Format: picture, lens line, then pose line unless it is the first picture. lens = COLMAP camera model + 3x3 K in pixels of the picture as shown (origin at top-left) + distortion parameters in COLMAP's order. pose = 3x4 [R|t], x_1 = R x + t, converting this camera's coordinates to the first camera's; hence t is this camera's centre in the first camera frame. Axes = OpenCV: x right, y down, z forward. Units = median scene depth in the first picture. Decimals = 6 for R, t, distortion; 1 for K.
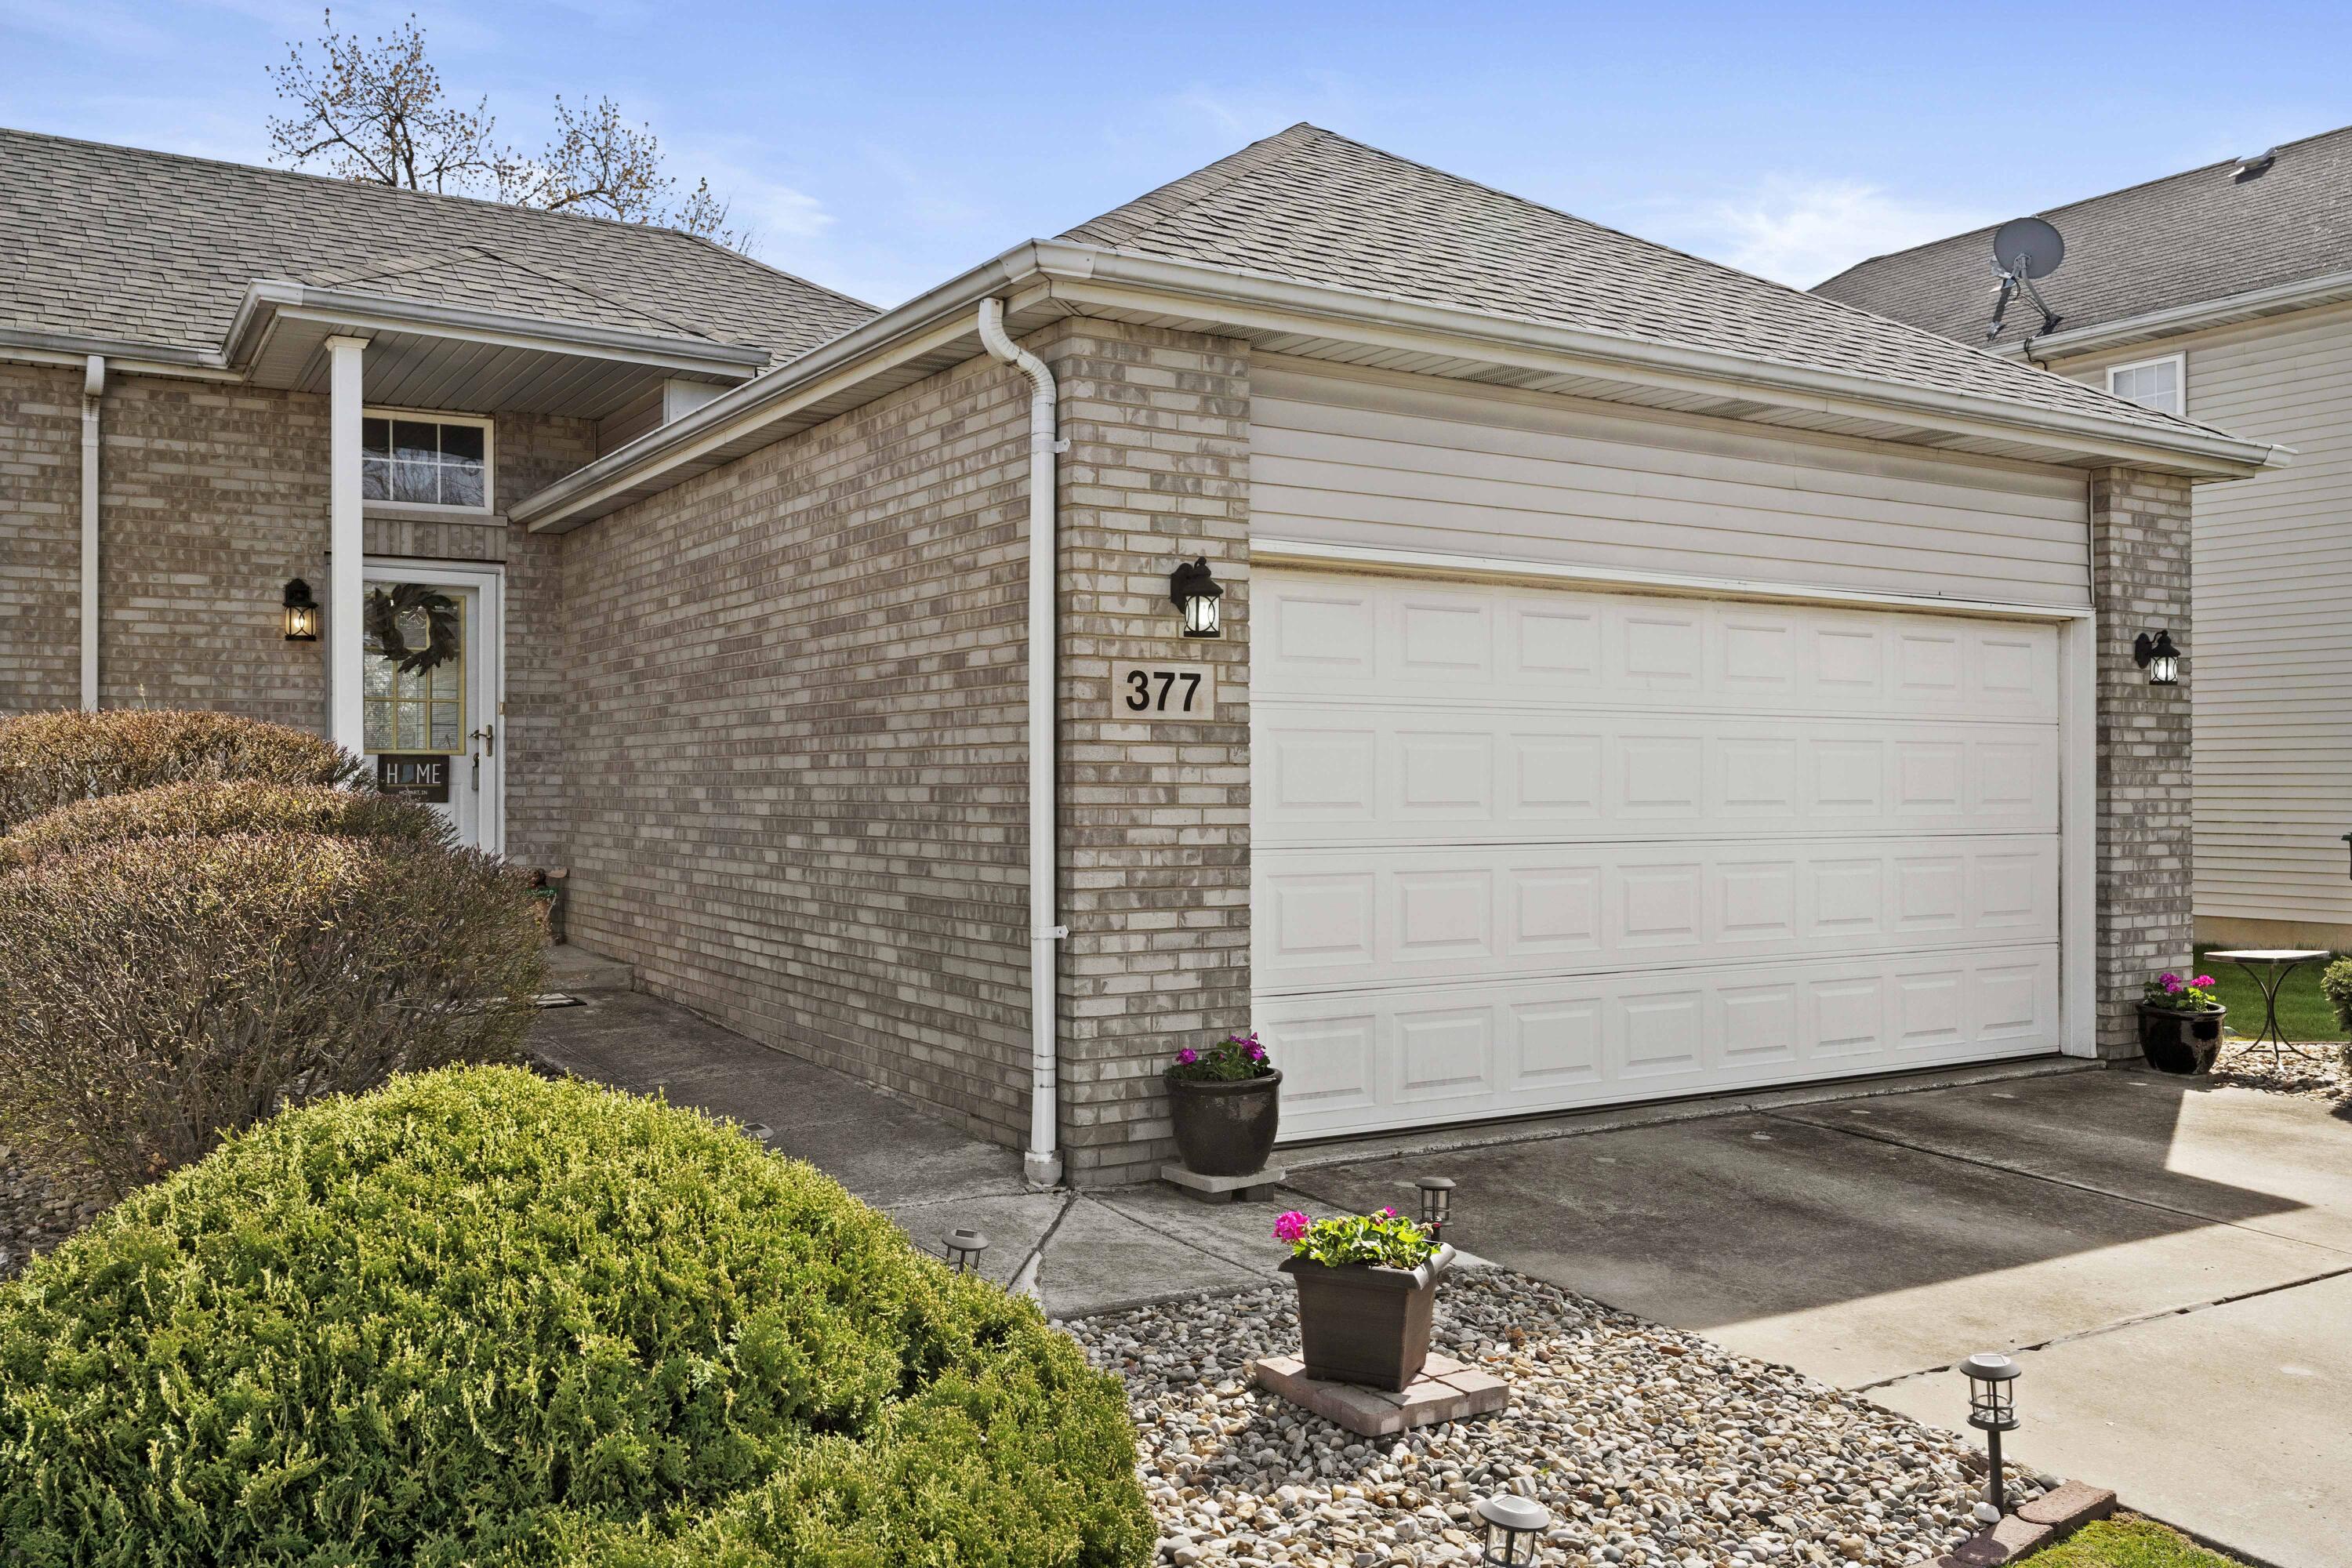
lens RADIAL K [[1933.6, 0, 1176.2], [0, 1933.6, 763.8], [0, 0, 1]] dist [0.004223, -0.006883]
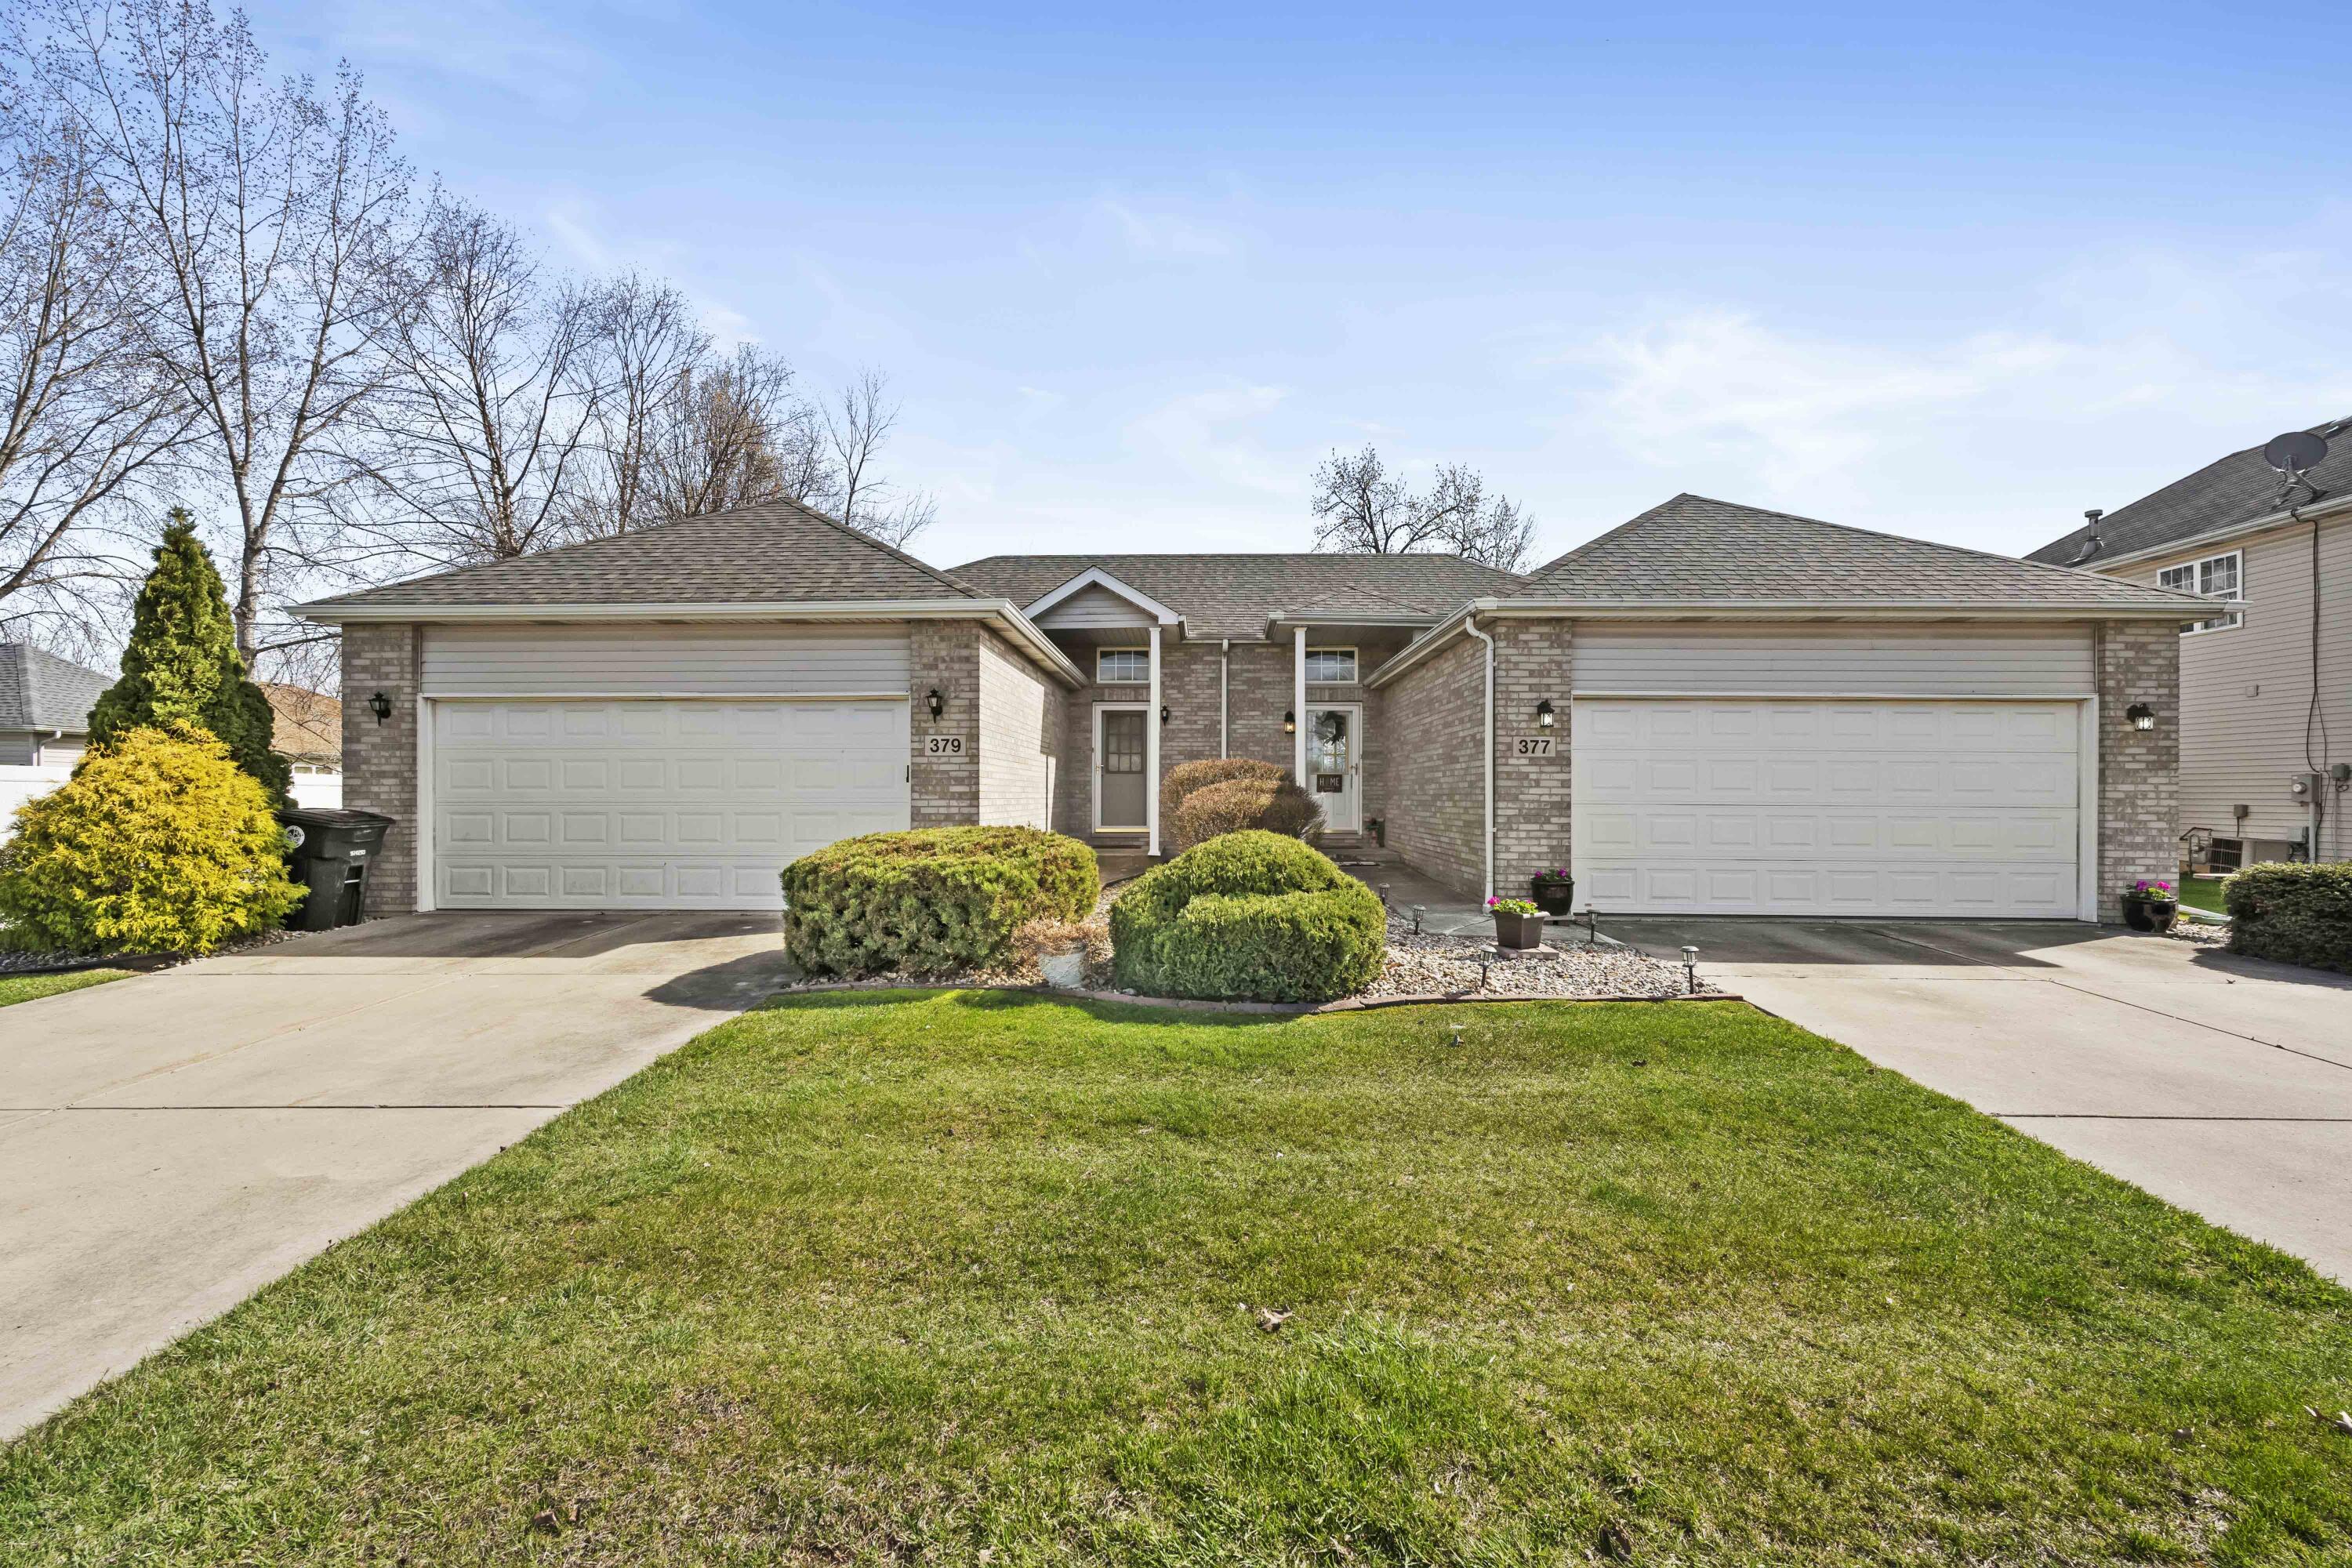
lens RADIAL K [[1052.0, 0, 1176.8], [0, 1052.0, 794.5], [0, 0, 1]] dist [-0.000669, -0.000154]
pose [[0.833430, 0.004742, -0.552605, 0.287156], [-0.000707, 0.999972, 0.007514, 0.014978], [0.552625, -0.005872, 0.833410, -0.407011]]
